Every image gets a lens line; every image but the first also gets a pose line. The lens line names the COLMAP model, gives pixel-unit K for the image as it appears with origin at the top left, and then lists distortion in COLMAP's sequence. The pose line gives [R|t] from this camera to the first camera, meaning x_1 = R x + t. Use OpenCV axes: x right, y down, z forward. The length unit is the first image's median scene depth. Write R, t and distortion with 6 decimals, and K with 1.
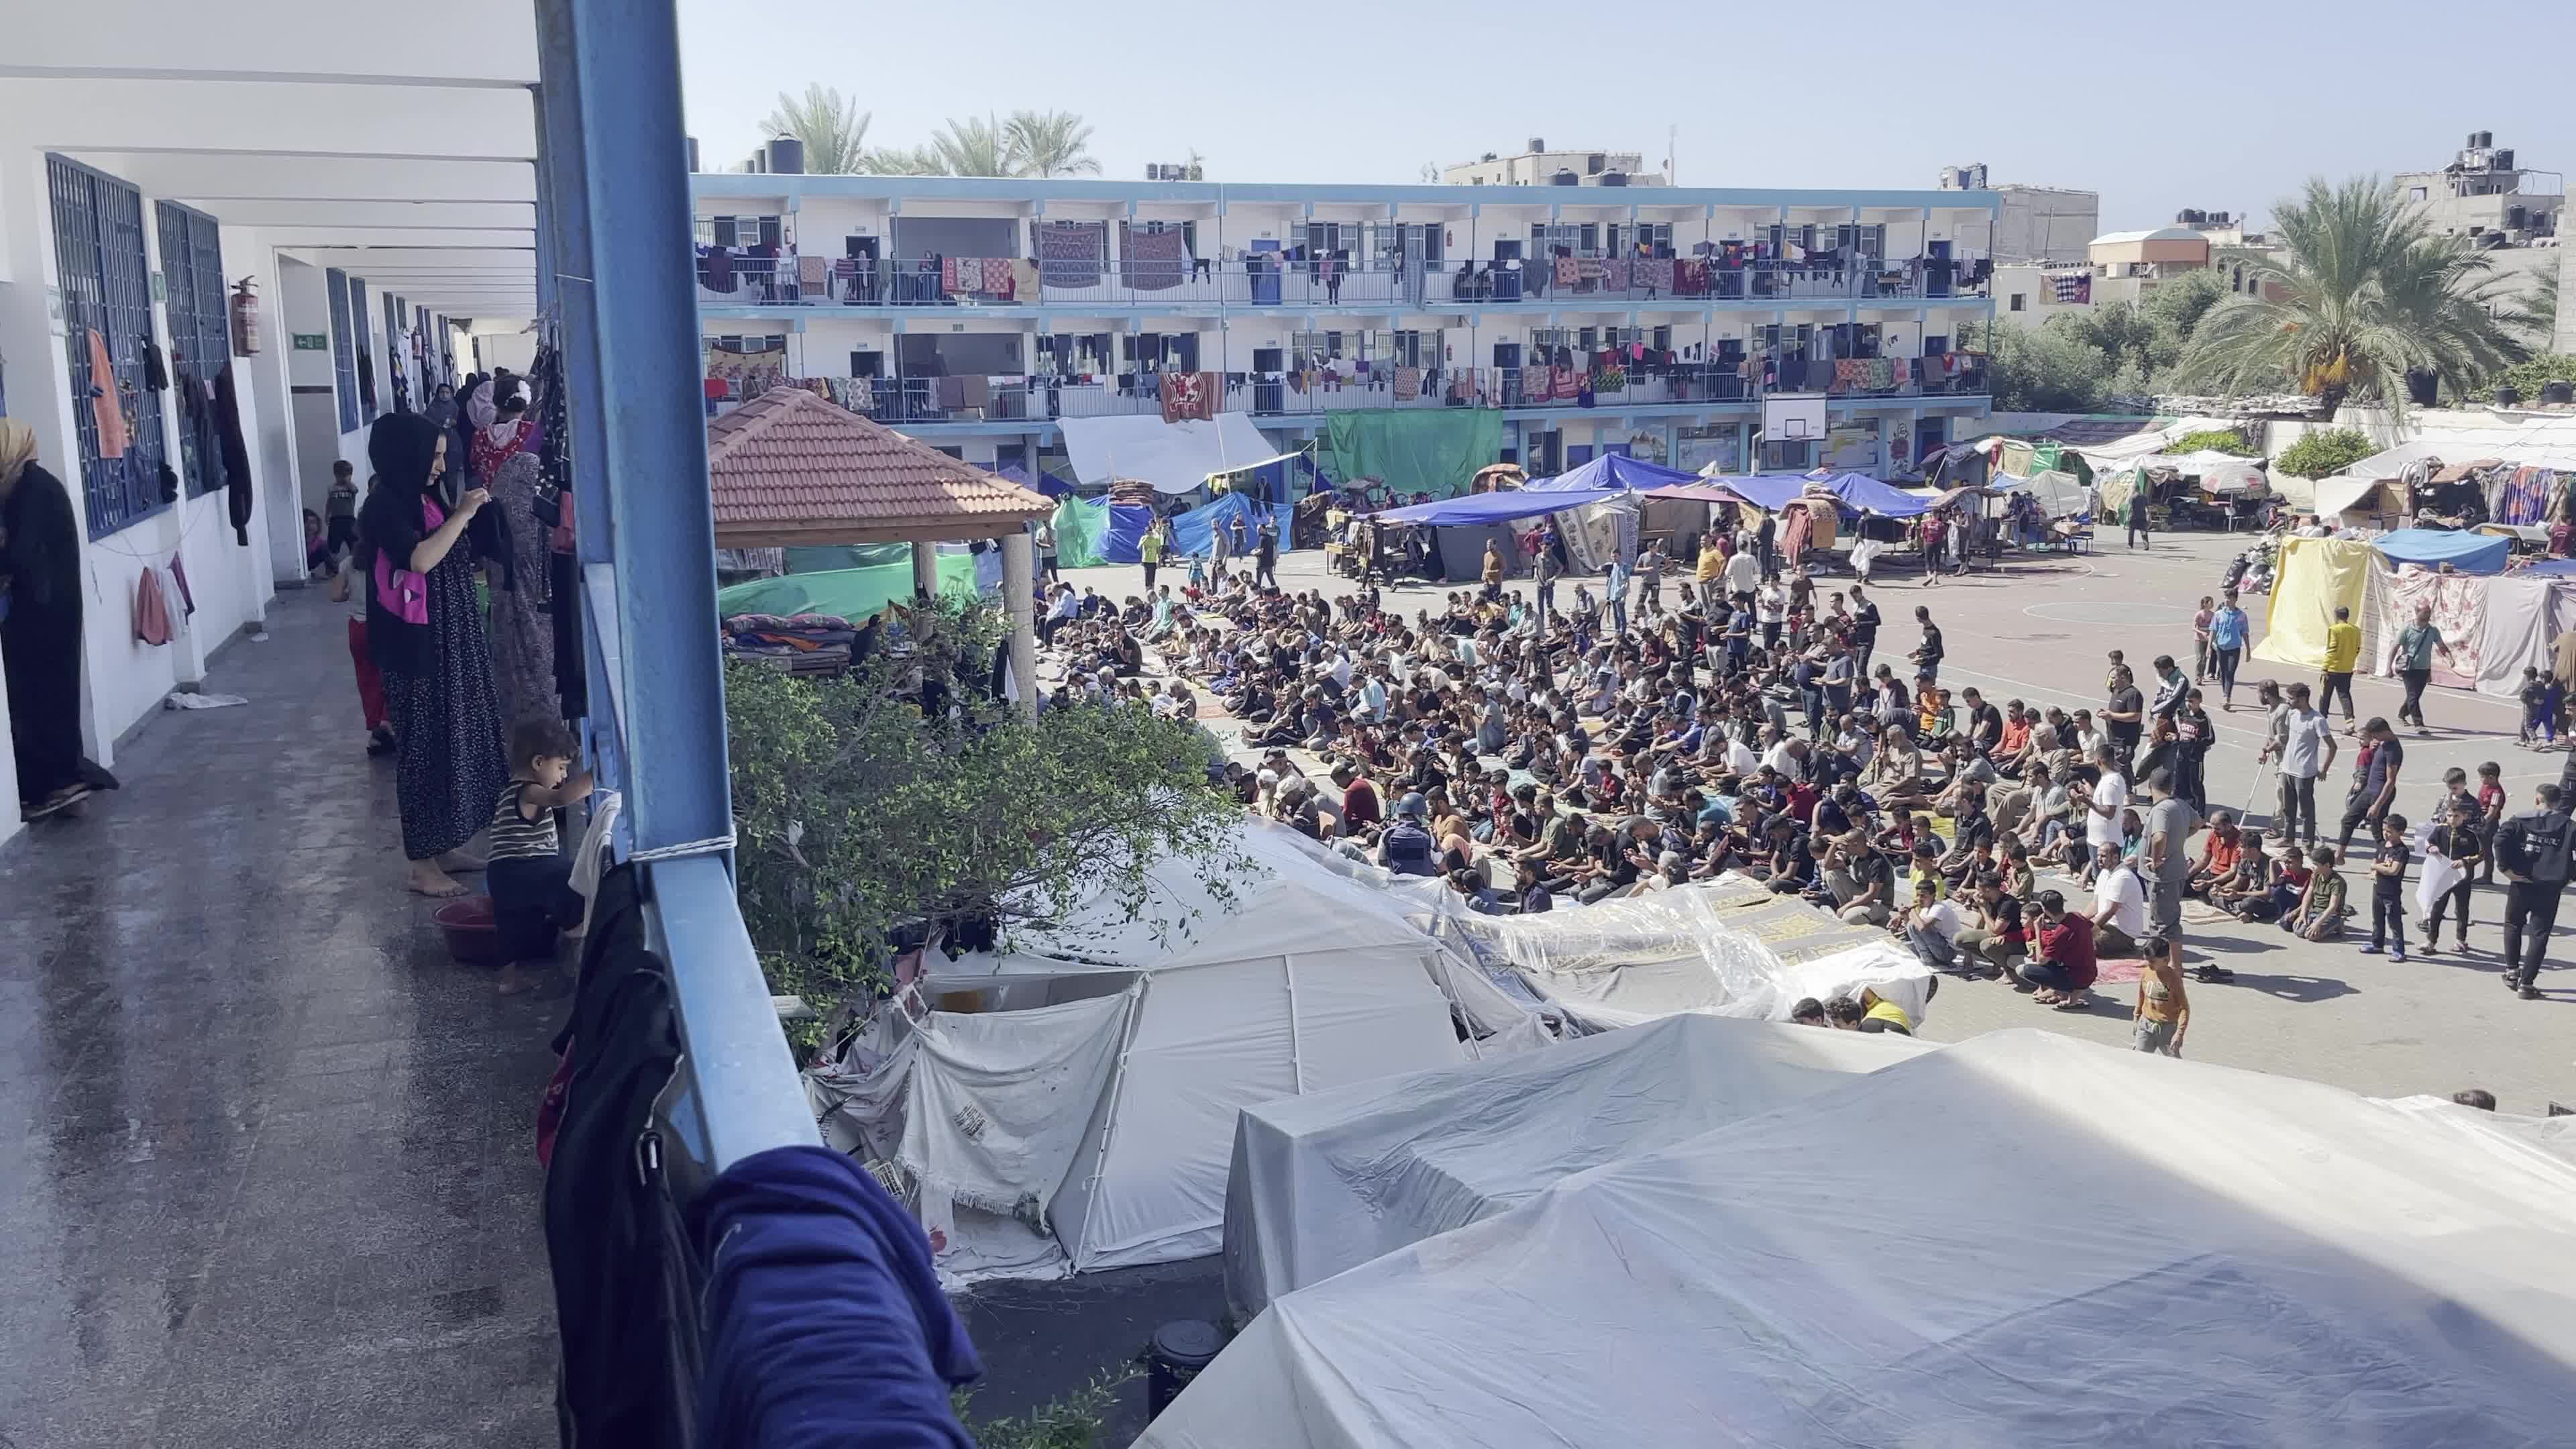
lens RADIAL K [[2113.1, 0, 1290.2], [0, 2113.1, 747.6], [0, 0, 1]] dist [0.077596, -0.151305]
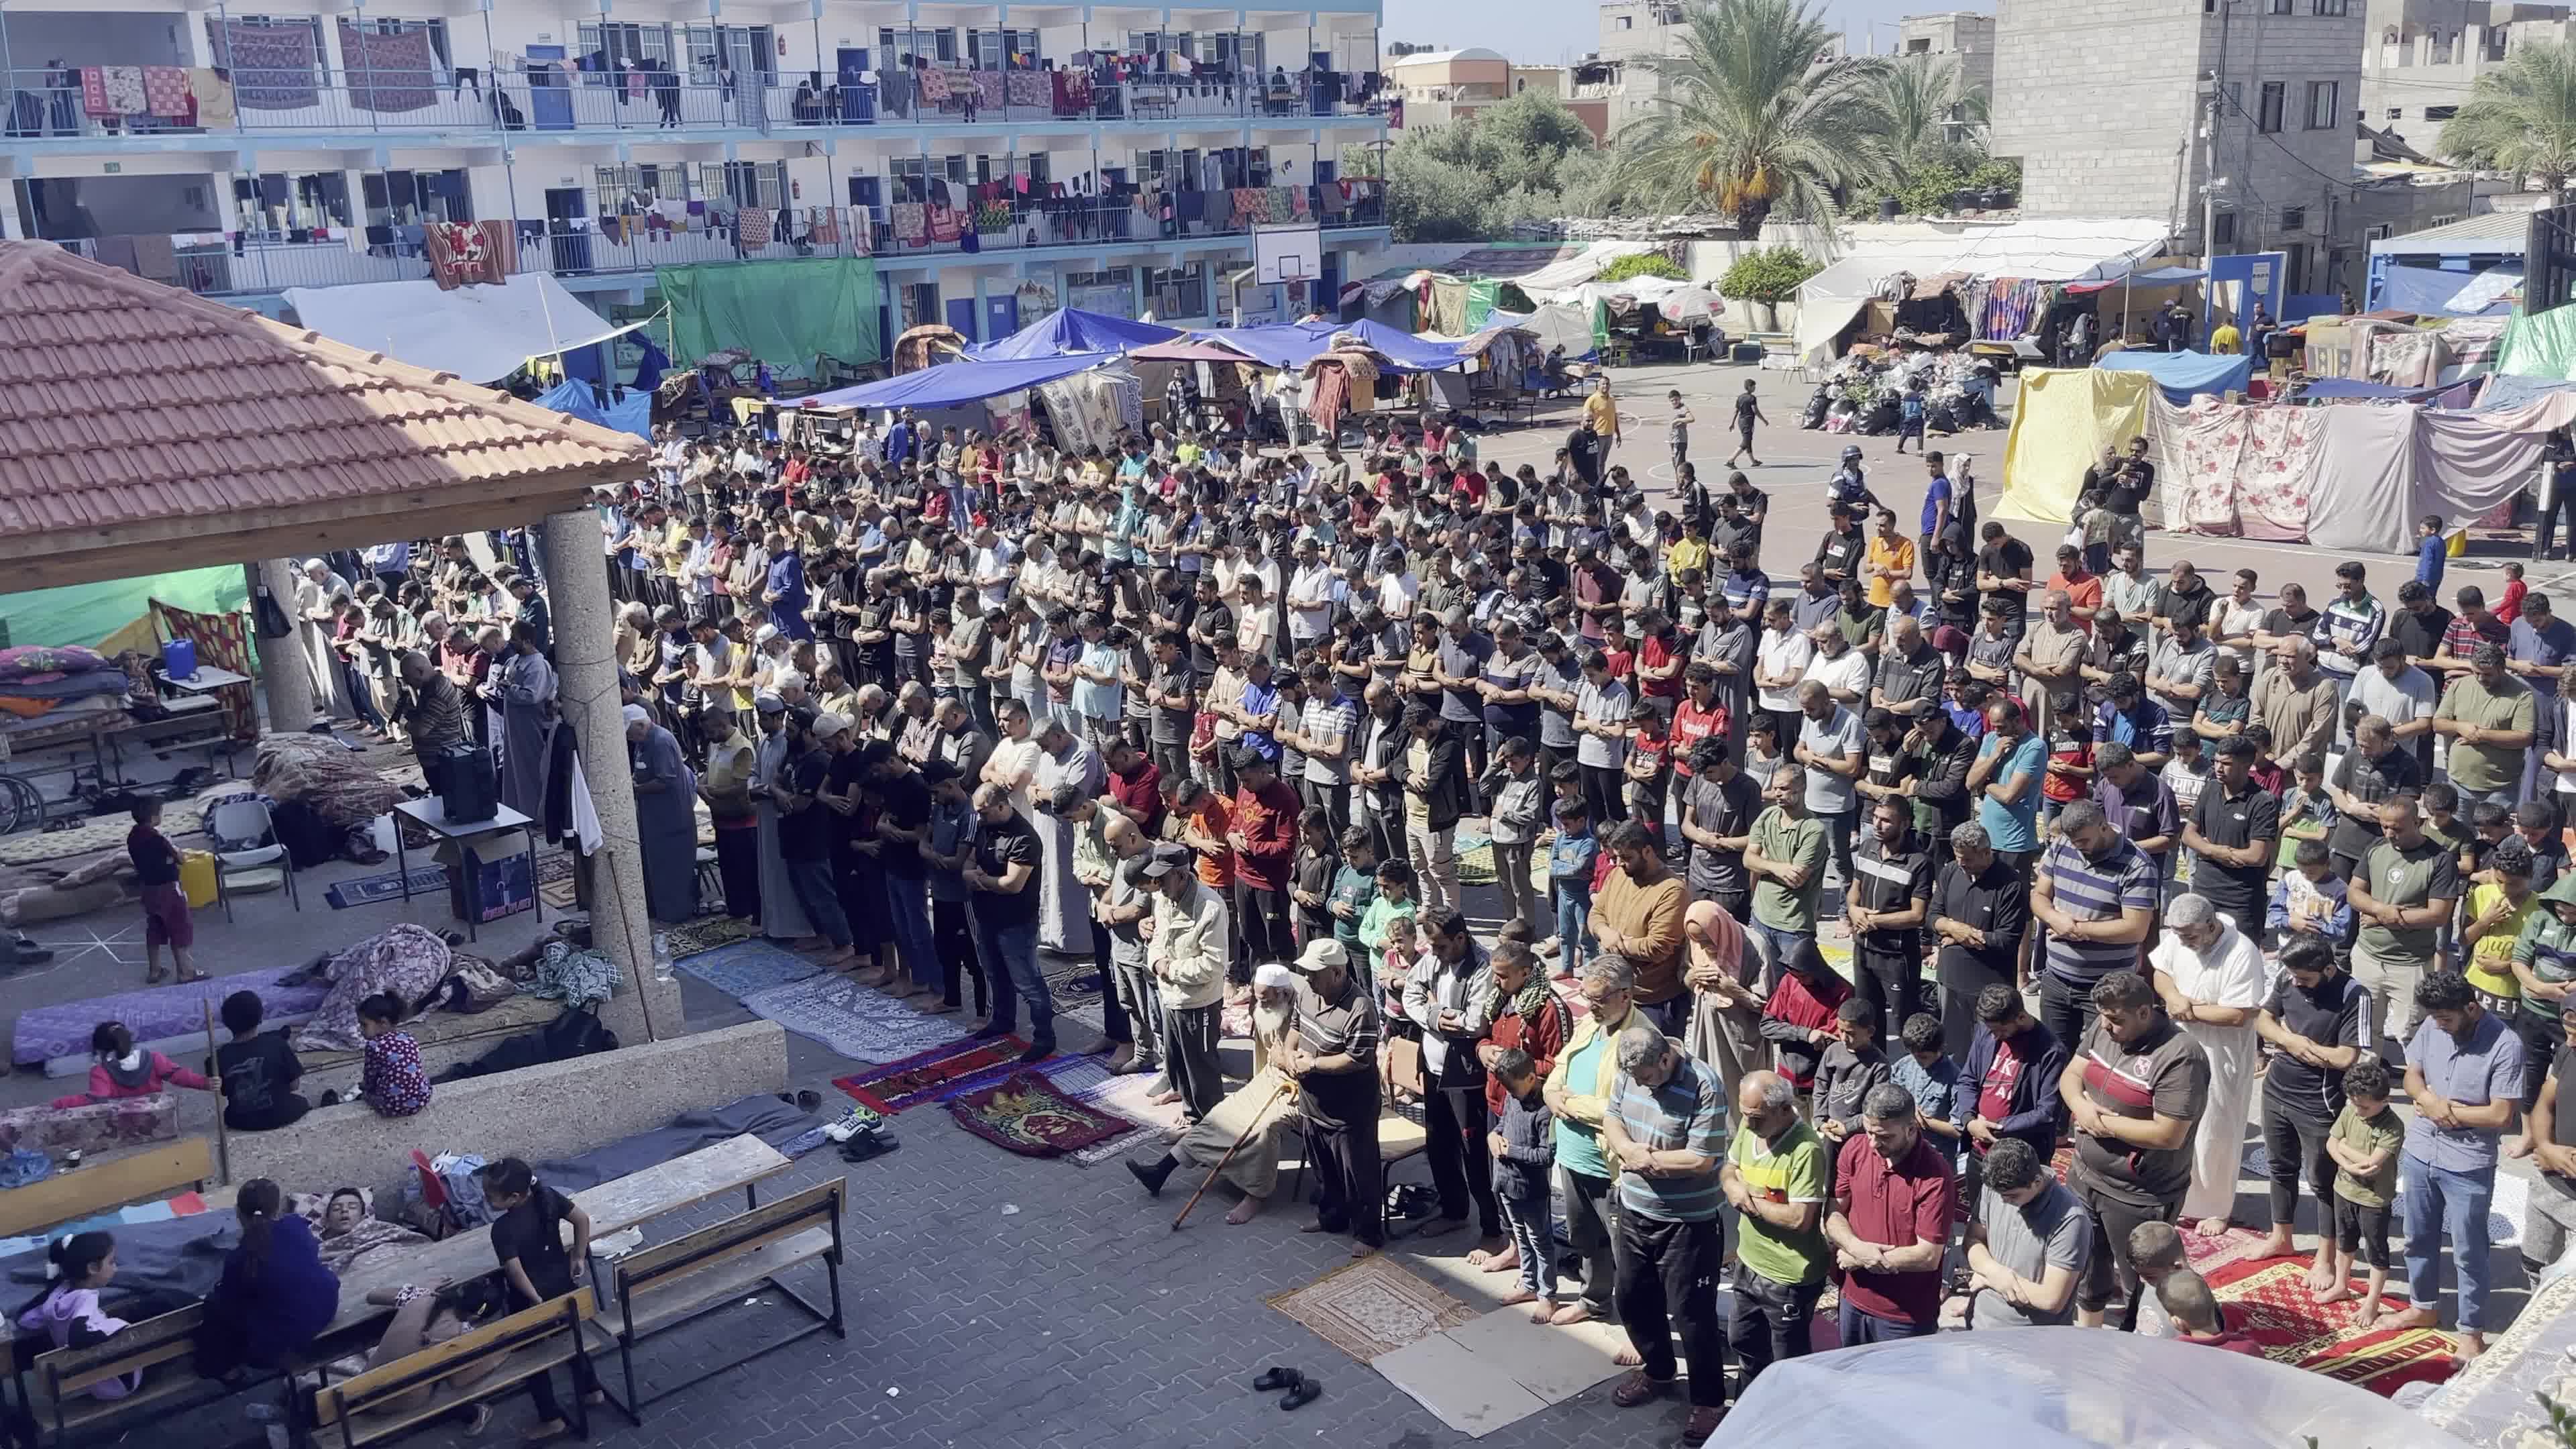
lens RADIAL K [[2143.8, 0, 1288.0], [0, 2143.8, 724.5], [0, 0, 1]] dist [0.038558, -0.017870]
pose [[0.933307, -0.111978, 0.341172, -0.054487], [0.093188, 0.993112, 0.071029, -0.025805], [-0.346775, -0.034499, 0.937314, 0.166580]]
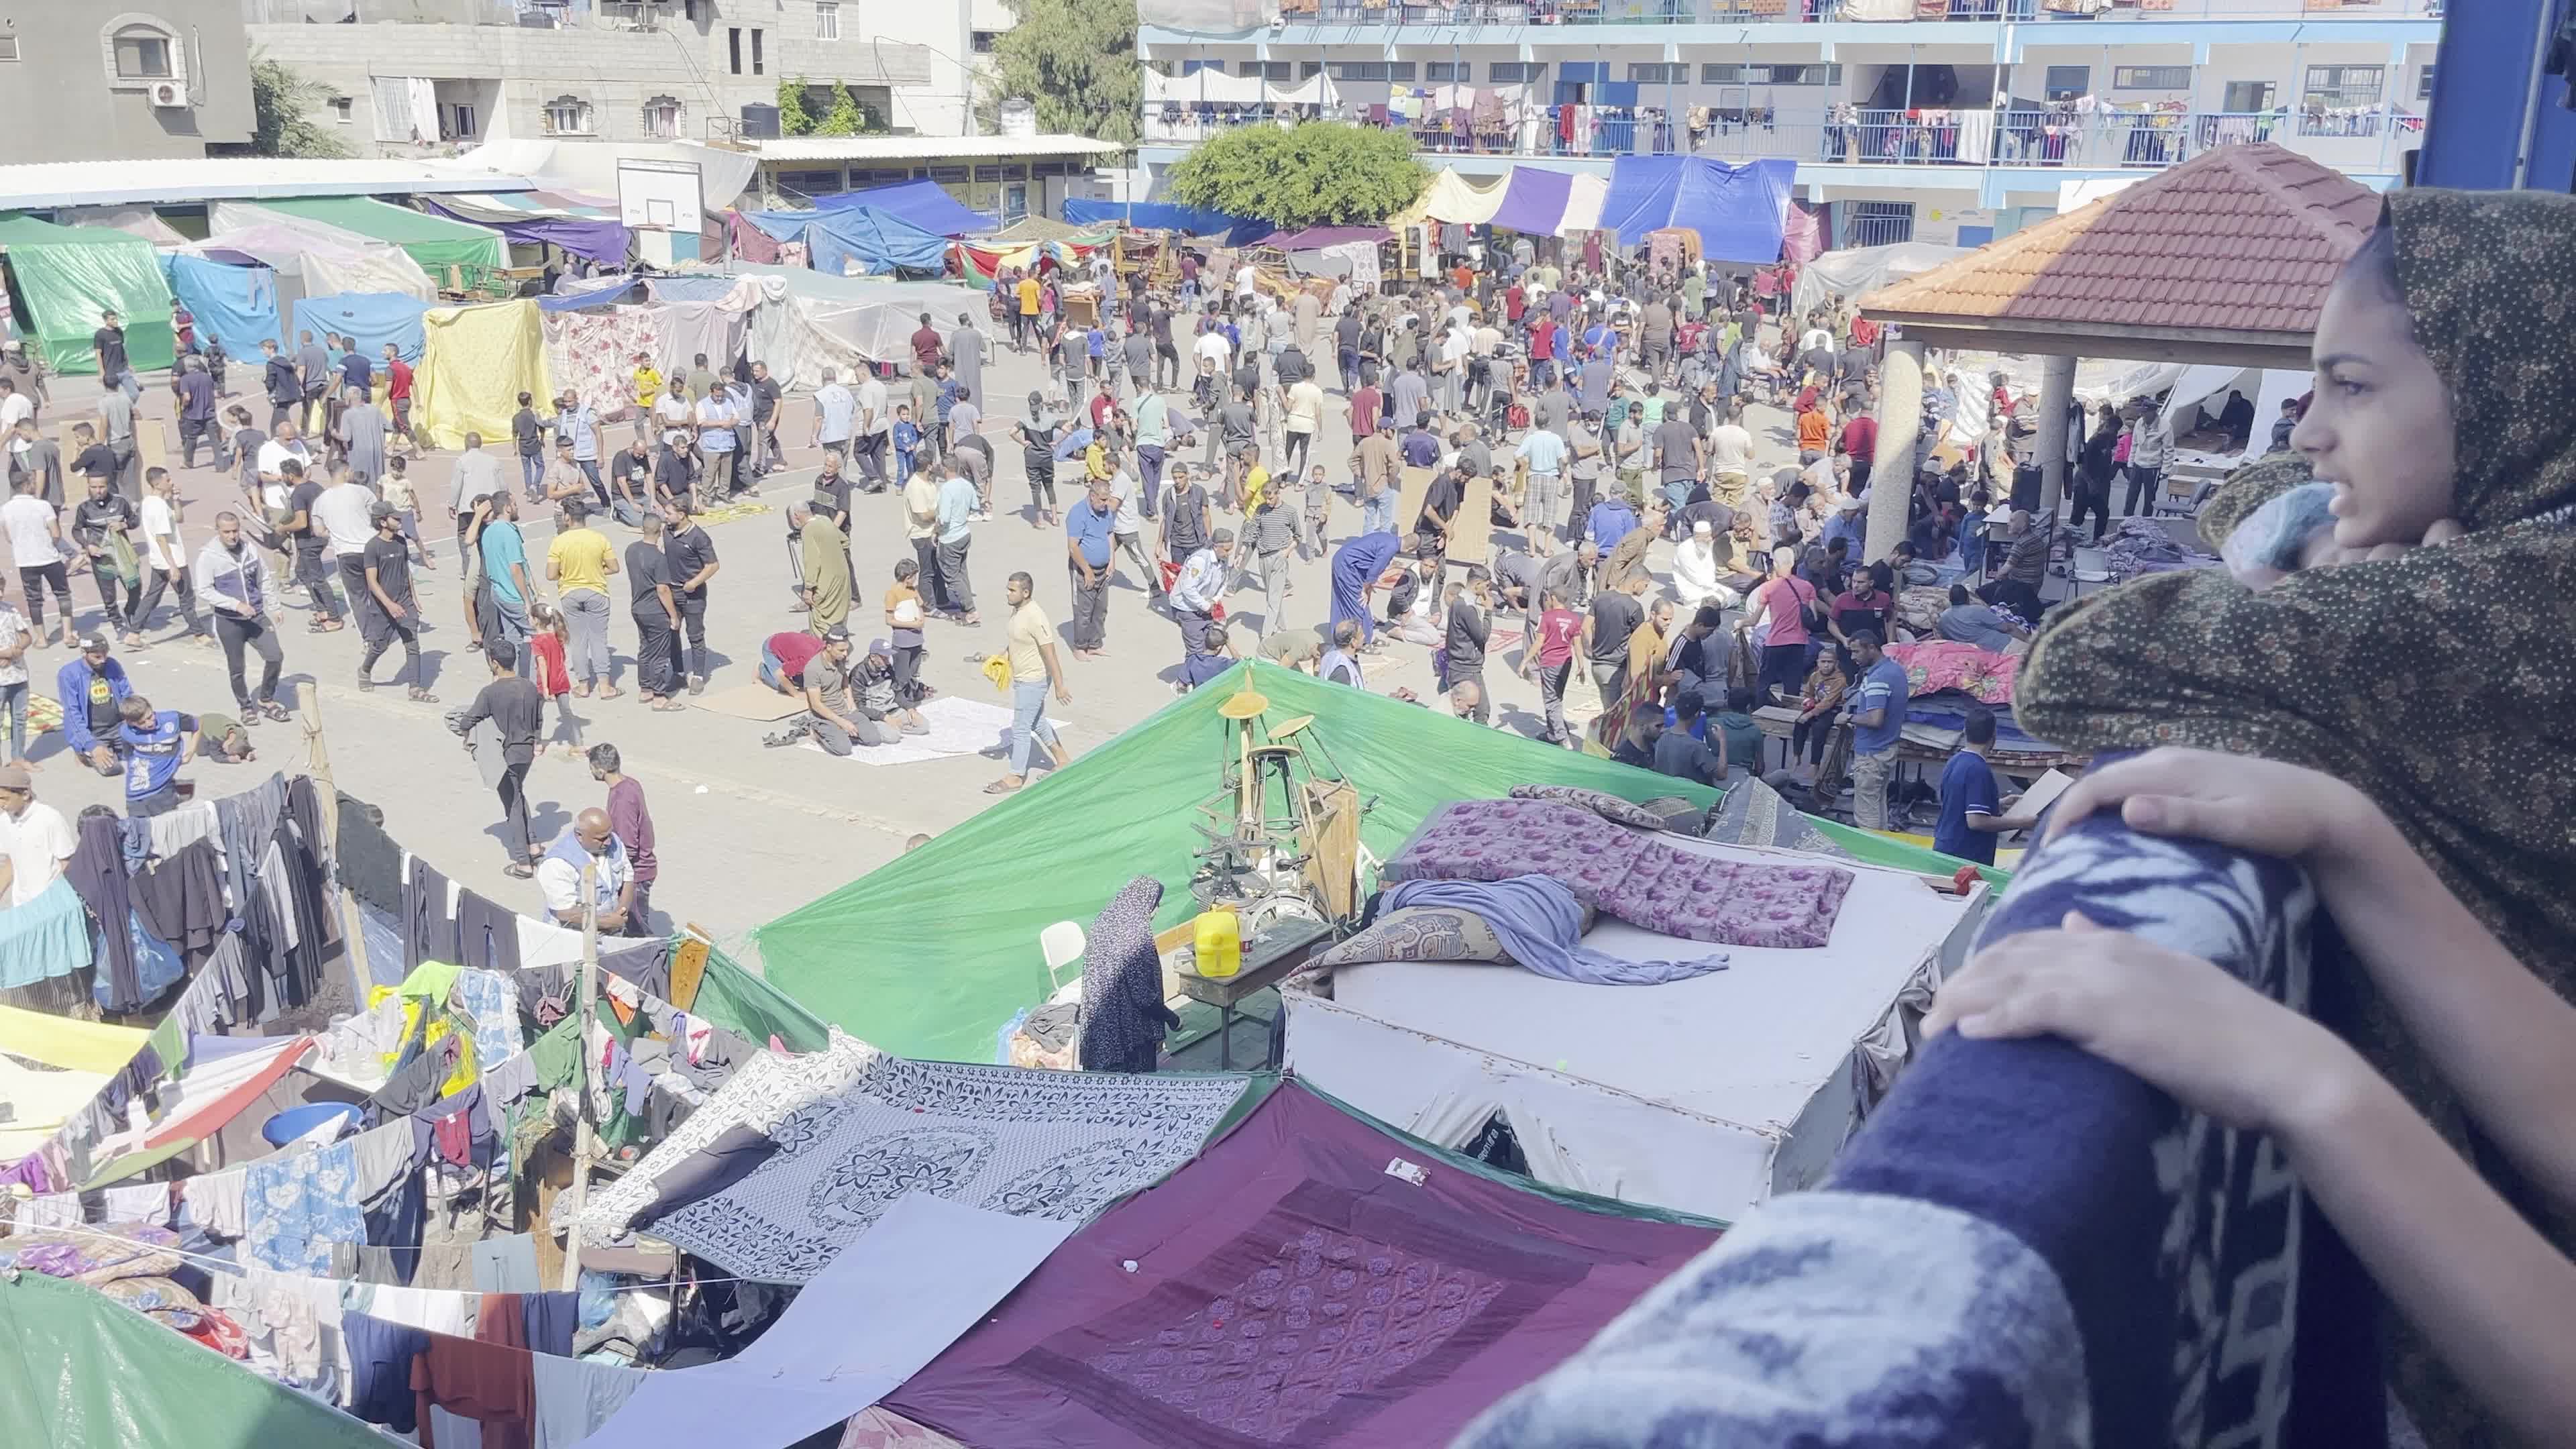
lens RADIAL K [[2143.8, 0, 1288.0], [0, 2143.8, 724.5], [0, 0, 1]] dist [0.038558, -0.017870]
pose [[-0.648976, -0.210674, 0.731059, -0.247601], [0.137117, 0.912774, 0.384762, -0.128633], [-0.748351, 0.349942, -0.563481, 0.699163]]
